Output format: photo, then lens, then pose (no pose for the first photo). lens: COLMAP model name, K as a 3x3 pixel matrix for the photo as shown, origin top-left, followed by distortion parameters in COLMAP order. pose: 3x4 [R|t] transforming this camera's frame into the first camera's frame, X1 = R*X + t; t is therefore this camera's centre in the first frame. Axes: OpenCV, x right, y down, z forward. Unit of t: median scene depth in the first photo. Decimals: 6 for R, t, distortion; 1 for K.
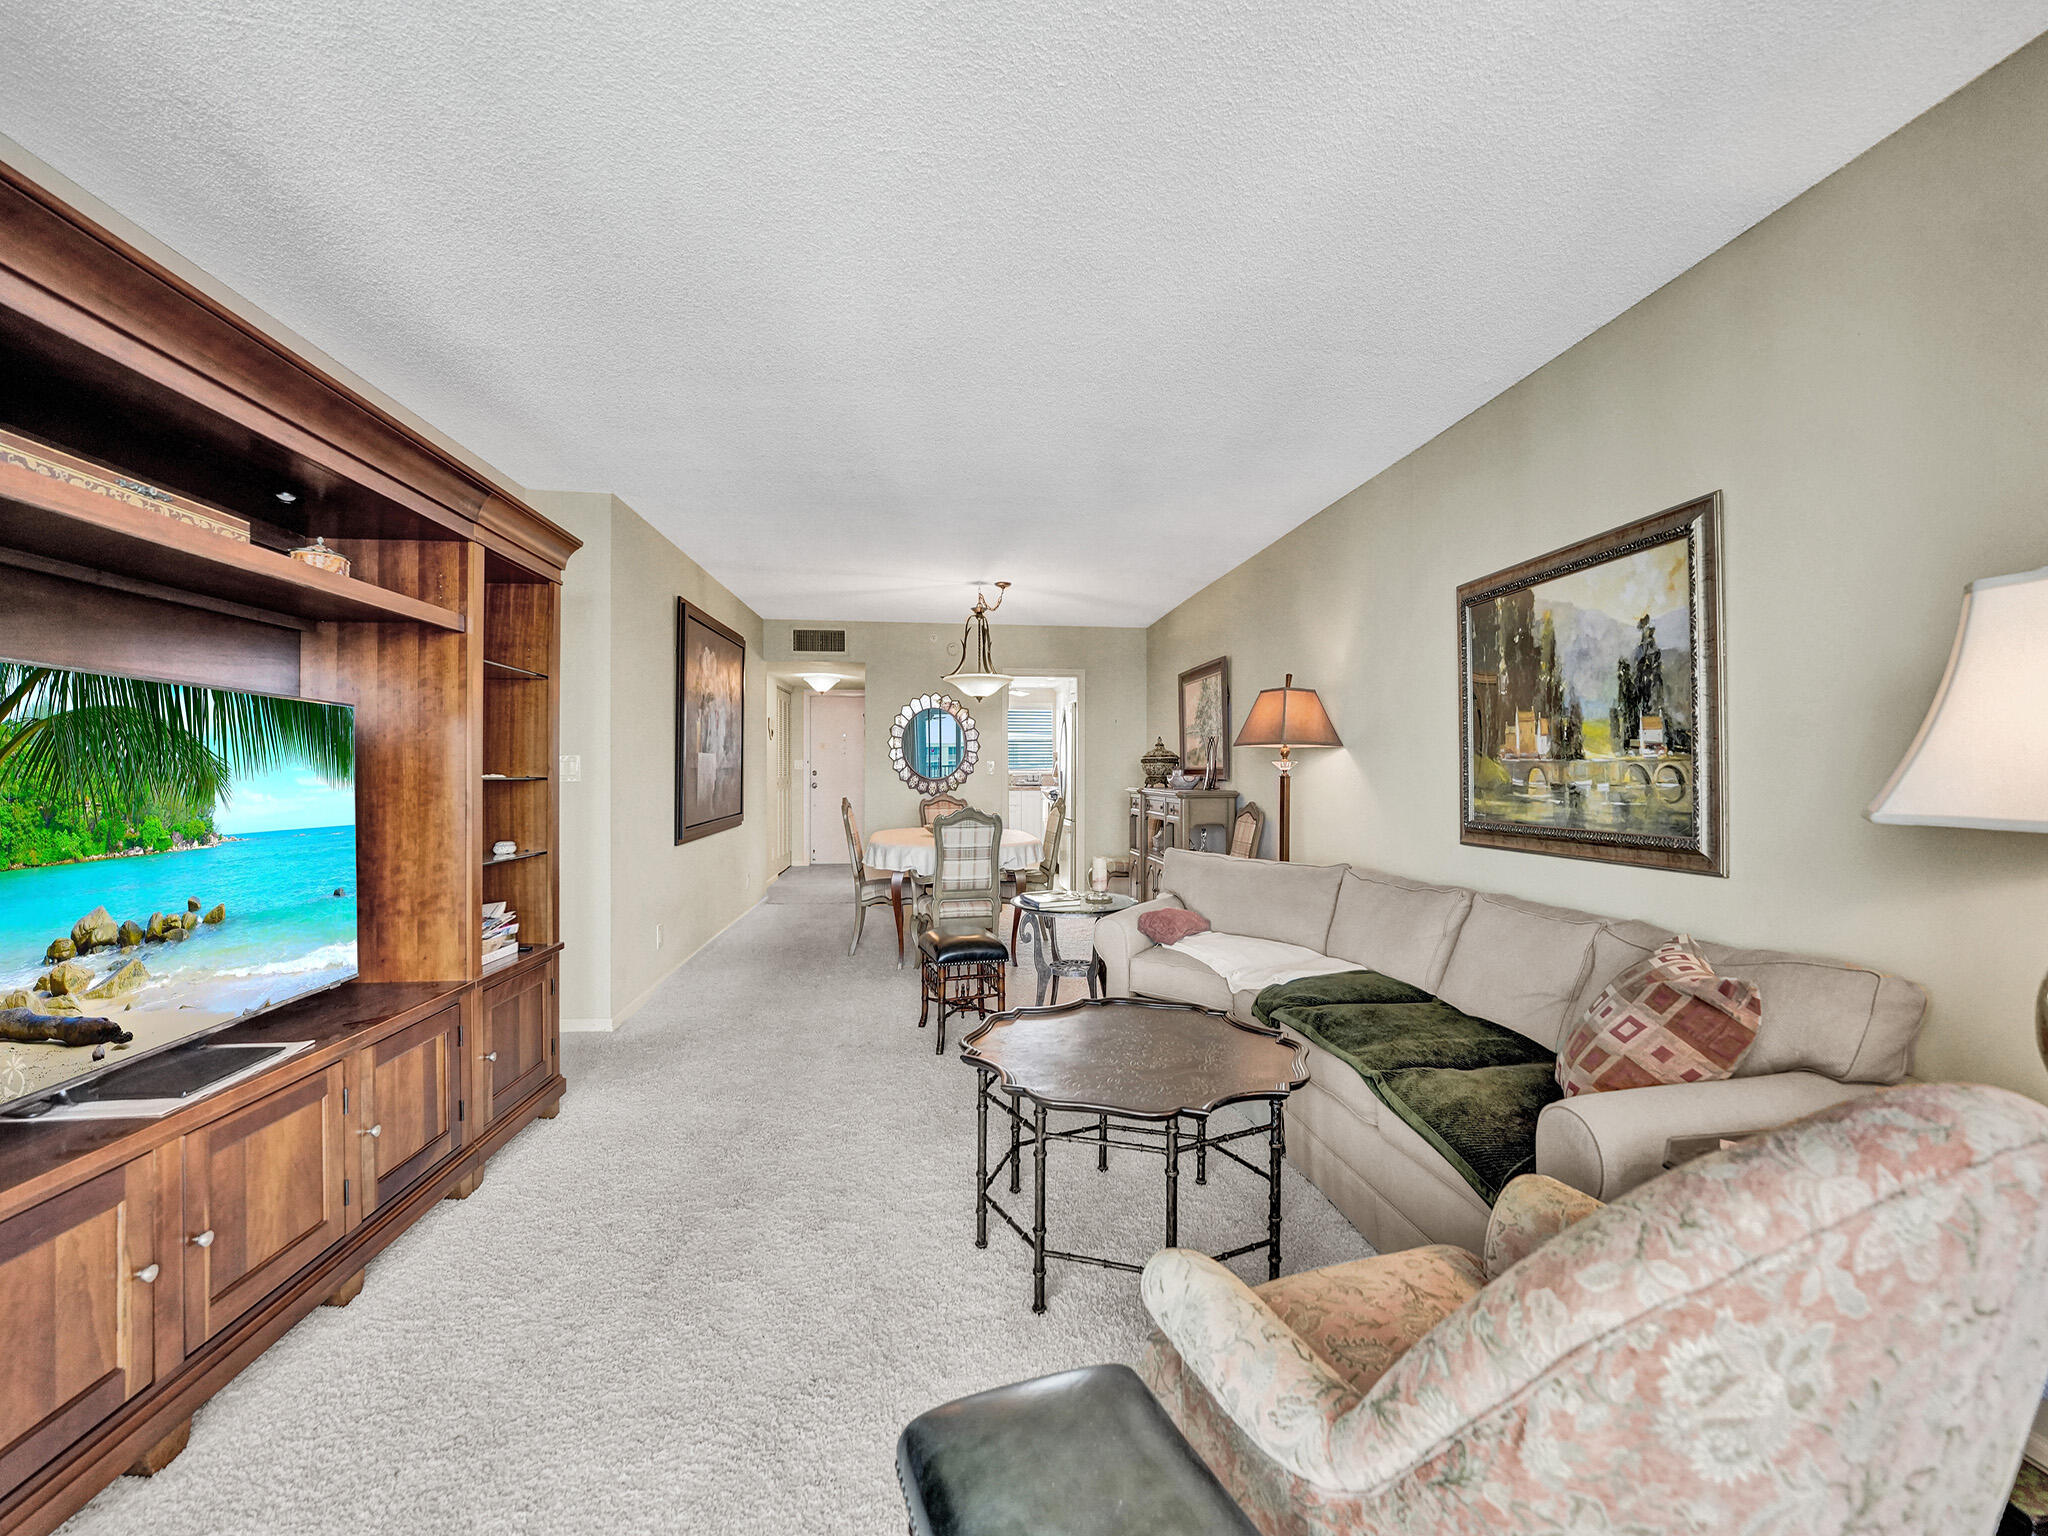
lens RADIAL K [[880.6, 0, 1024.0], [0, 880.6, 768.0], [0, 0, 1]] dist [-0.026980, 0.000016]
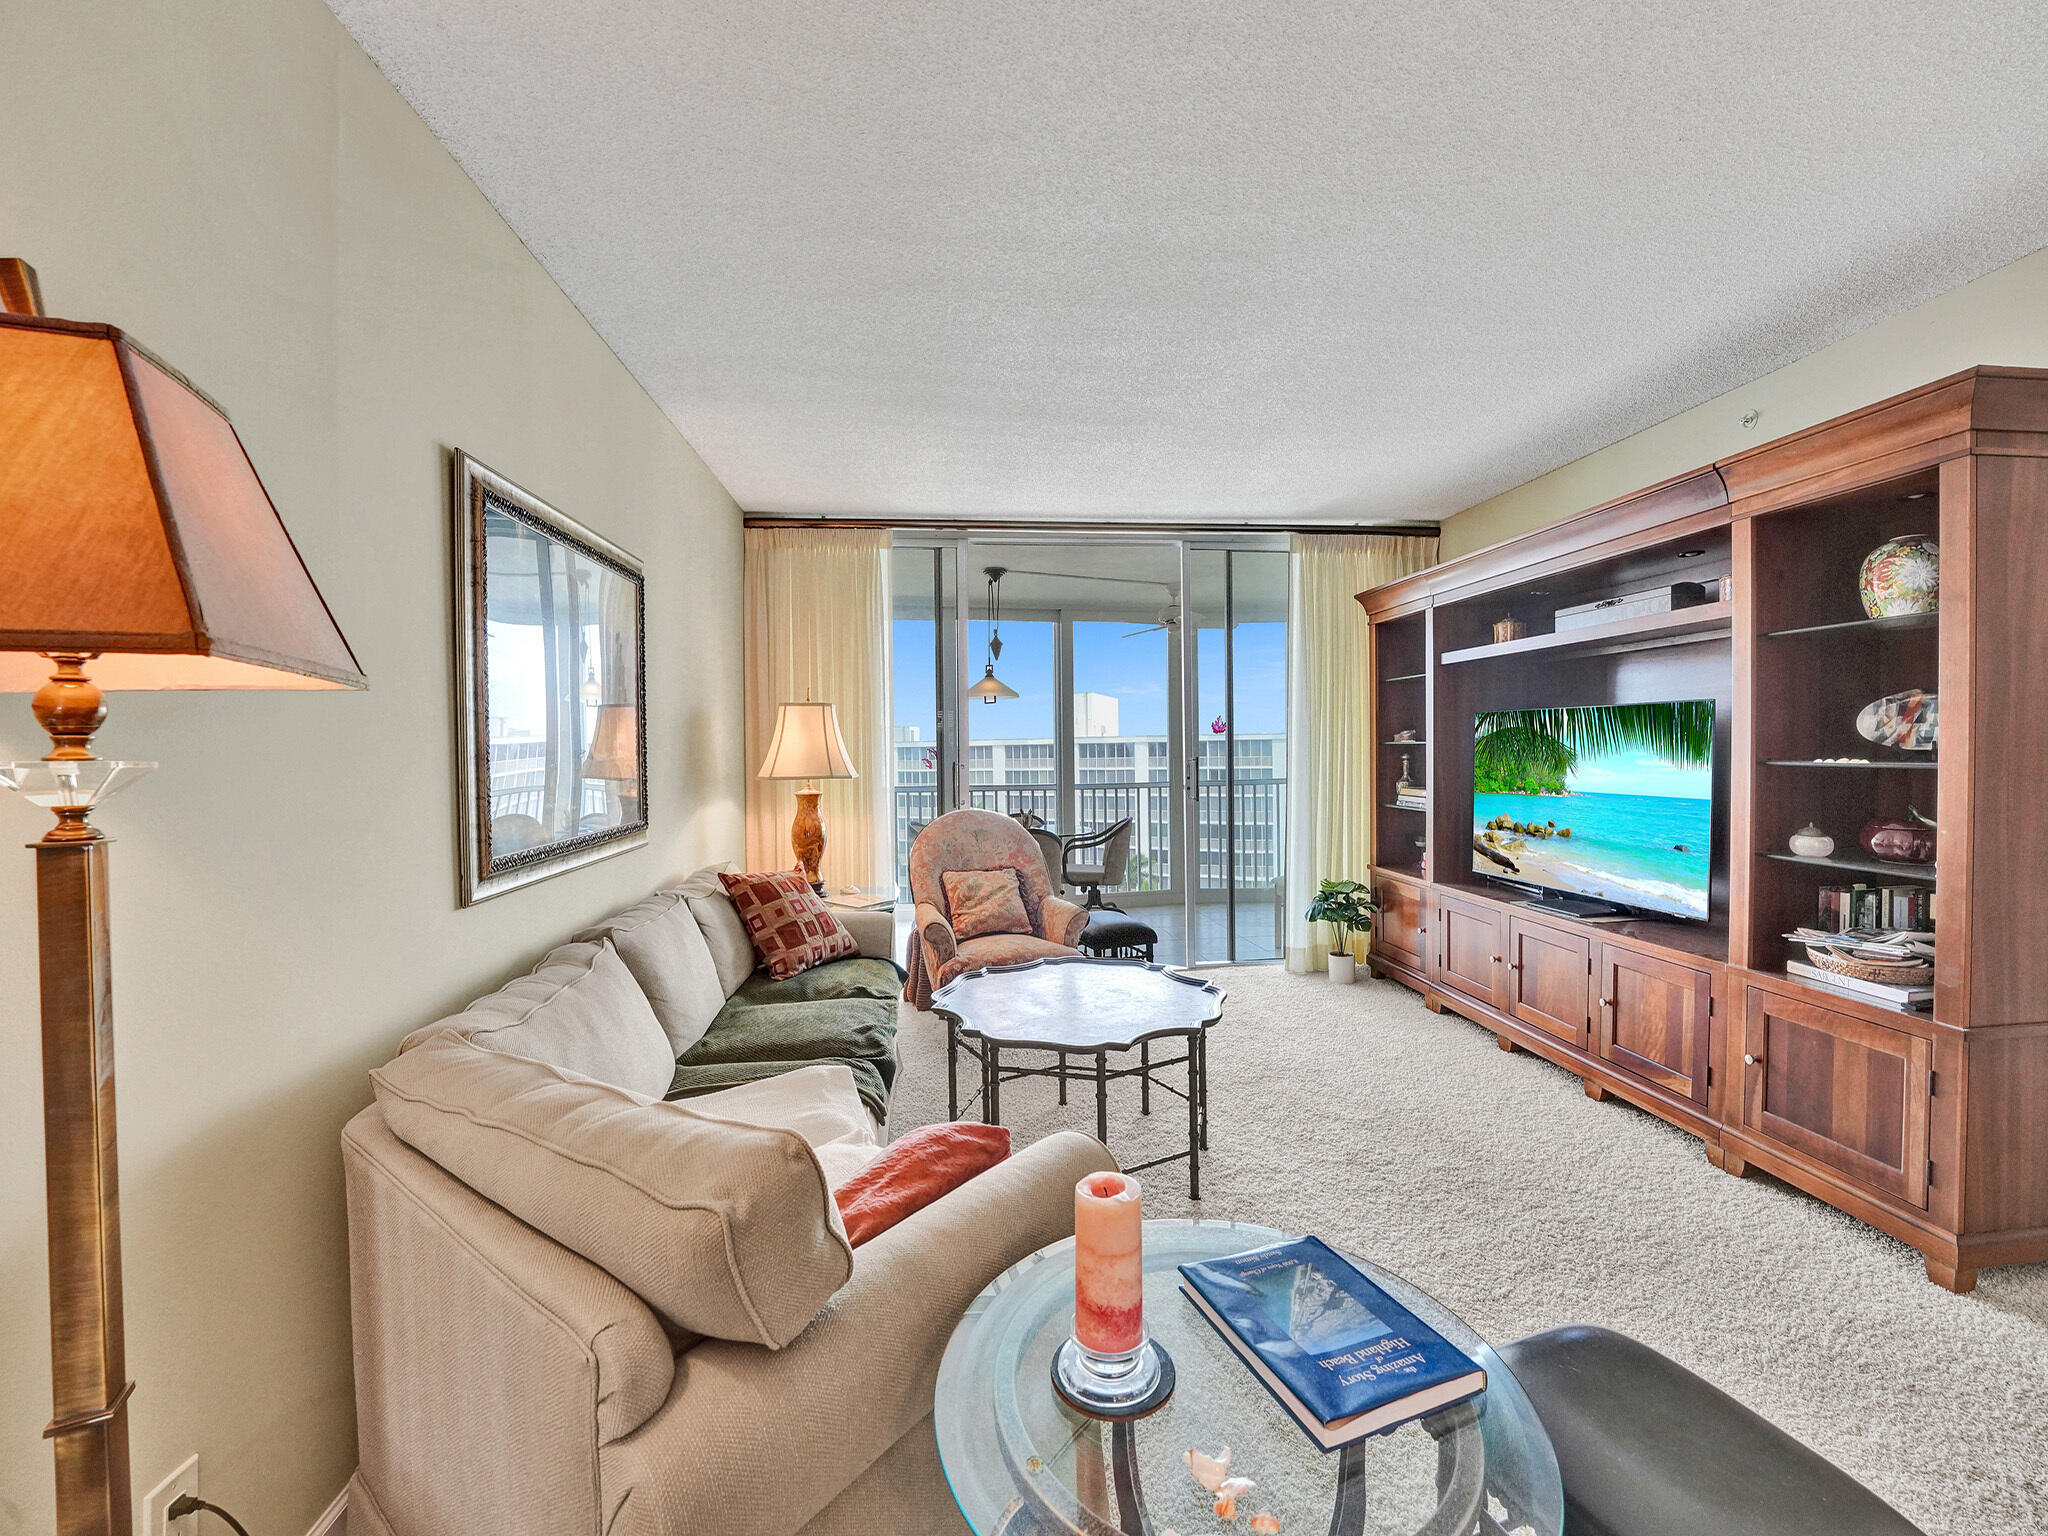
lens RADIAL K [[836.2, 0, 1026.4], [0, 836.2, 764.0], [0, 0, 1]] dist [-0.015810, 0.000061]
pose [[-0.999837, 0.017043, -0.005995, 0.068625], [0.016970, 0.999783, 0.012110, -0.005700], [0.006200, 0.012006, -0.999909, 0.833534]]
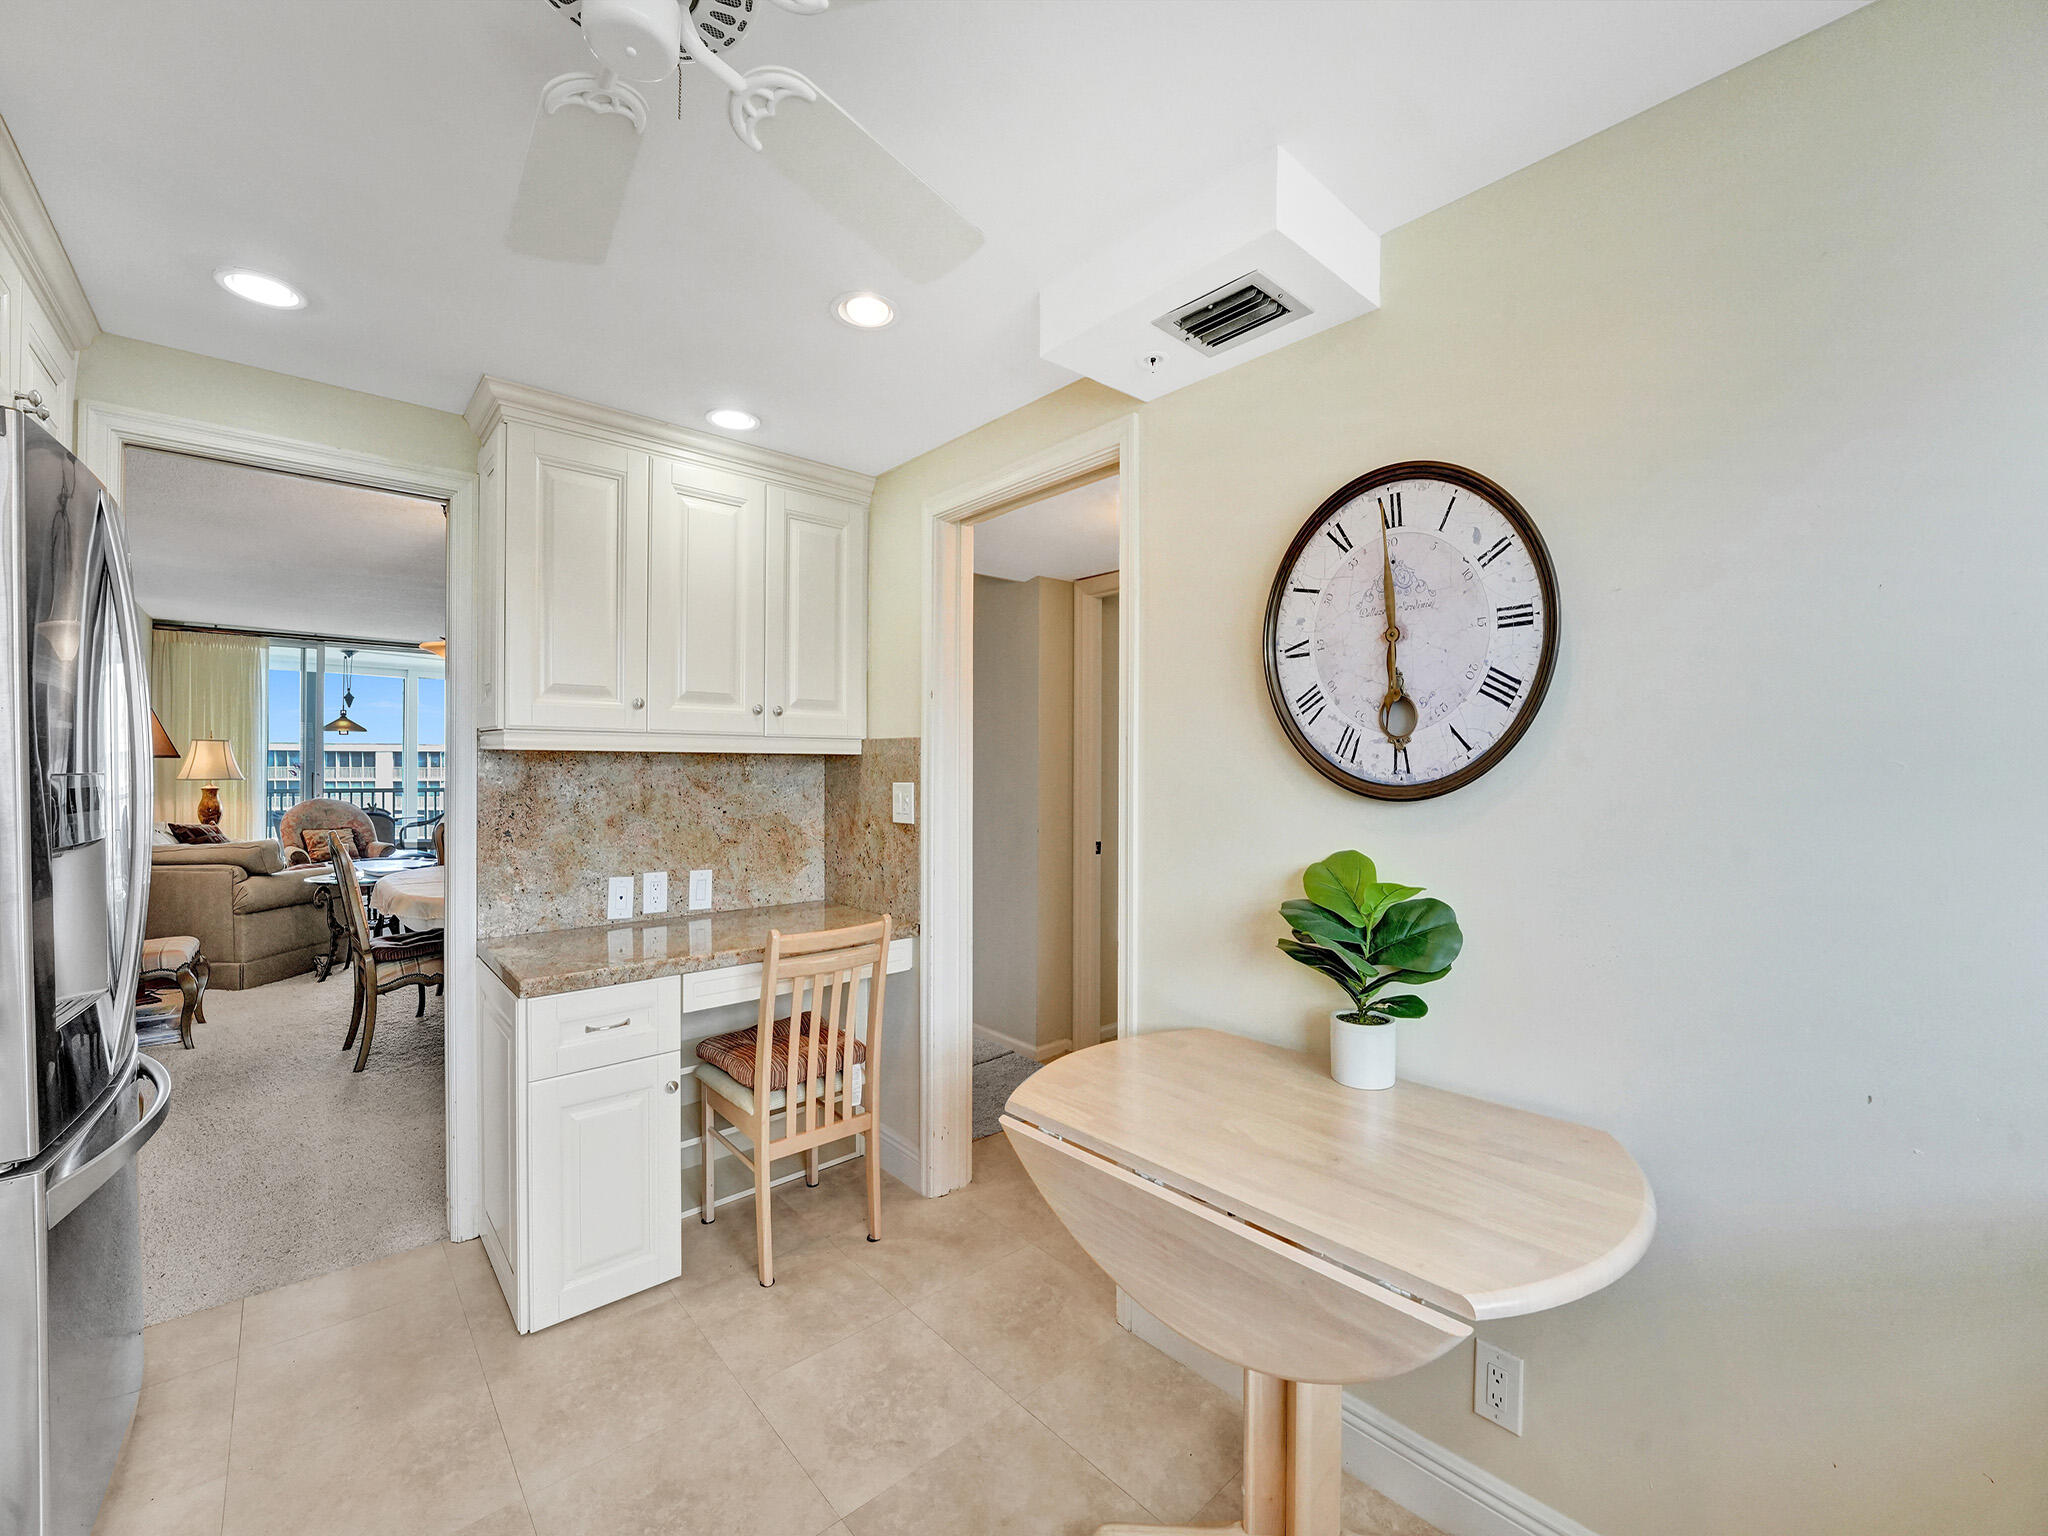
lens RADIAL K [[840.7, 0, 1045.0], [0, 840.7, 768.3], [0, 0, 1]] dist [-0.021510, 0.000251]
pose [[-0.800491, -0.003049, -0.599337, -0.011871], [-0.006375, 0.999974, 0.003427, -0.017264], [0.599311, 0.006564, -0.800489, 1.780534]]
